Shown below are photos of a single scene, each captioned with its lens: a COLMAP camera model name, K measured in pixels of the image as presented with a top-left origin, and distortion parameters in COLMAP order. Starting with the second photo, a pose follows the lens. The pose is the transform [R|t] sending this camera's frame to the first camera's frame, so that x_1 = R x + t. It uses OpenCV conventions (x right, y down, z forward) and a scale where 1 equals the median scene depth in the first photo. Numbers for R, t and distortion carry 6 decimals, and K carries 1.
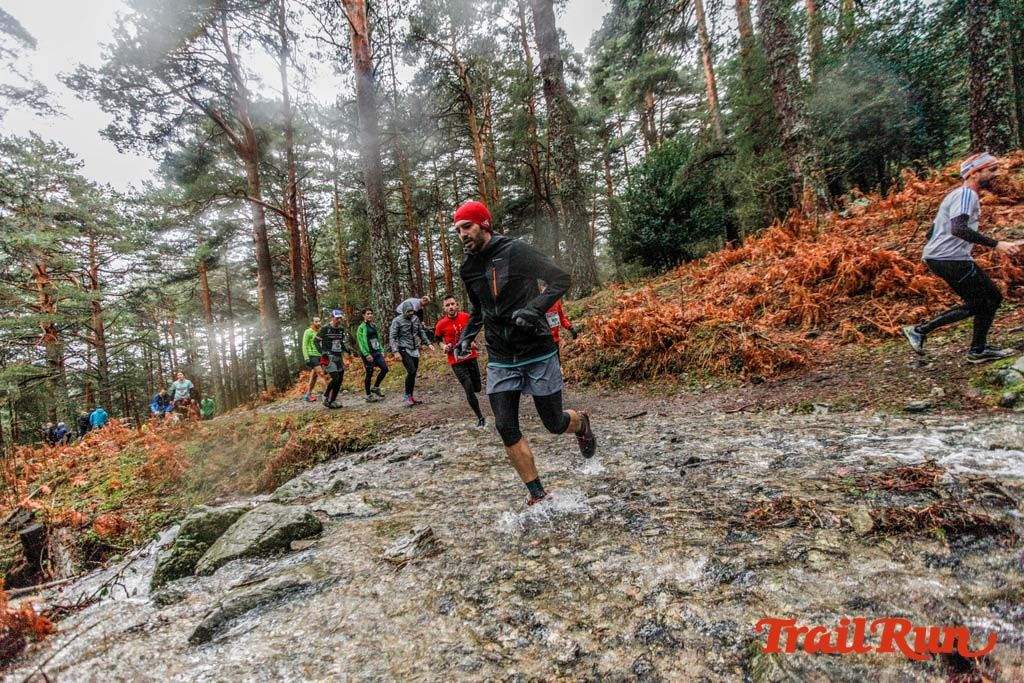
lens RADIAL K [[491.6, 0, 501.1], [0, 491.6, 344.8], [0, 0, 1]] dist [-0.041731, 0.028697]
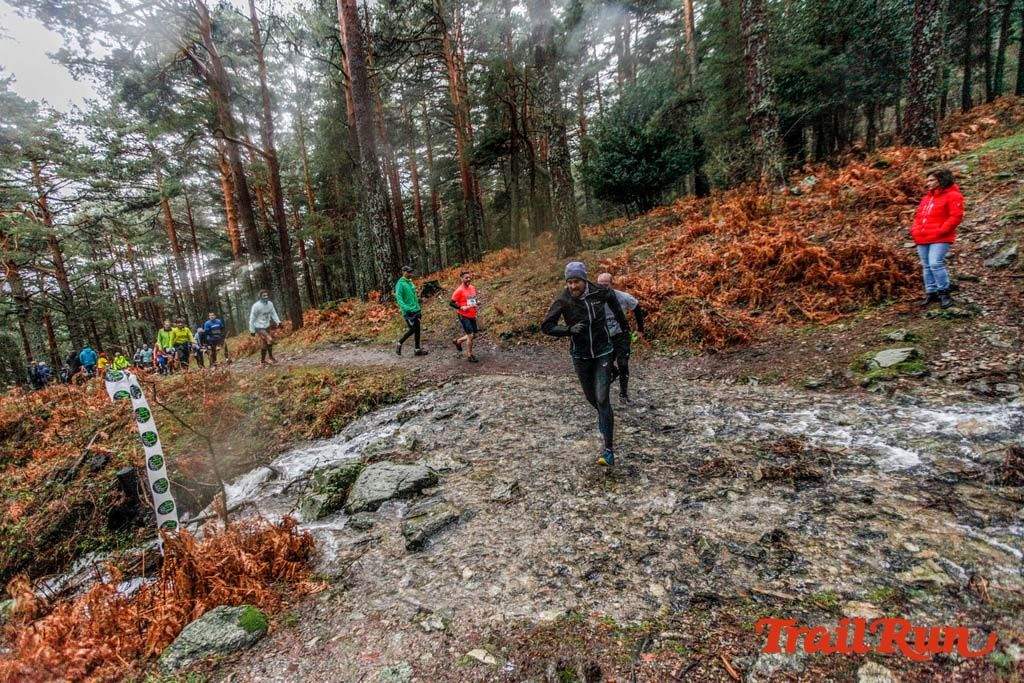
lens RADIAL K [[491.2, 0, 501.0], [0, 491.2, 344.0], [0, 0, 1]] dist [-0.041972, 0.027163]
pose [[0.997354, -0.011069, 0.071856, -0.088609], [-0.000531, 0.987206, 0.159447, -0.100982], [-0.072702, -0.159063, 0.984588, -0.163915]]
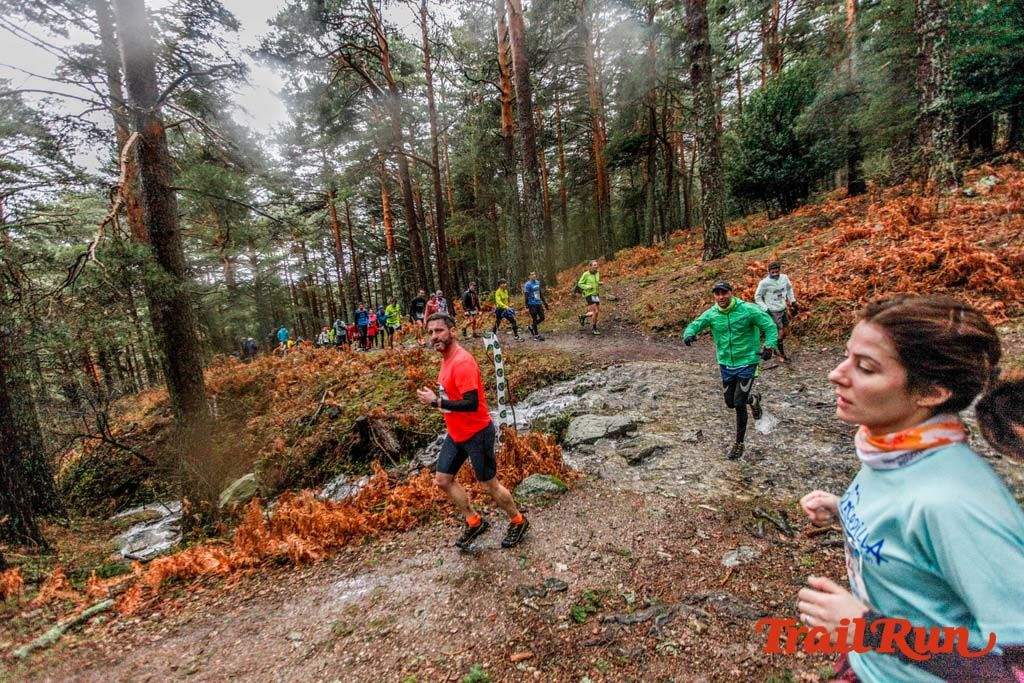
lens RADIAL K [[491.6, 0, 501.1], [0, 491.6, 344.8], [0, 0, 1]] dist [-0.041731, 0.028697]
pose [[0.987697, 0.032784, -0.152902, -0.208164], [-0.006135, 0.985148, 0.171599, -0.116044], [0.156257, -0.168550, 0.973229, -0.376360]]
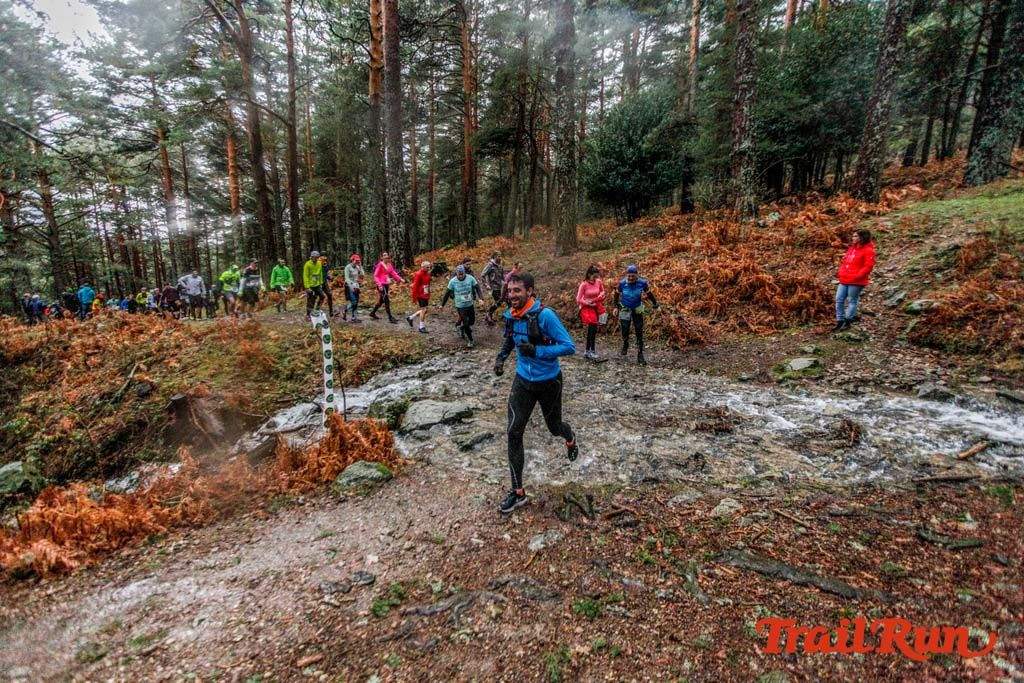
lens RADIAL K [[491.6, 0, 501.1], [0, 491.6, 344.8], [0, 0, 1]] dist [-0.041731, 0.028697]
pose [[0.987252, 0.092803, 0.129310, -0.180820], [-0.116311, 0.975238, 0.188102, -0.117805], [-0.108651, -0.200744, 0.973600, -0.363237]]
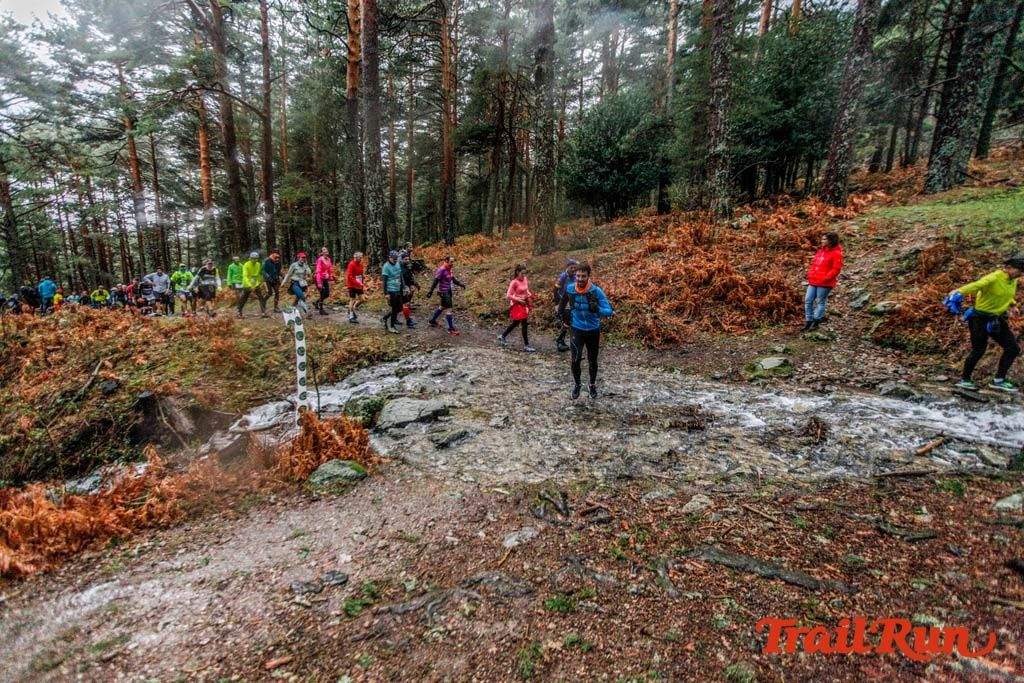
lens RADIAL K [[491.6, 0, 501.1], [0, 491.6, 344.8], [0, 0, 1]] dist [-0.041731, 0.028697]
pose [[0.980141, 0.097332, 0.172773, -0.178485], [-0.129558, 0.973908, 0.186330, -0.117827], [-0.150129, -0.205014, 0.967177, -0.363561]]
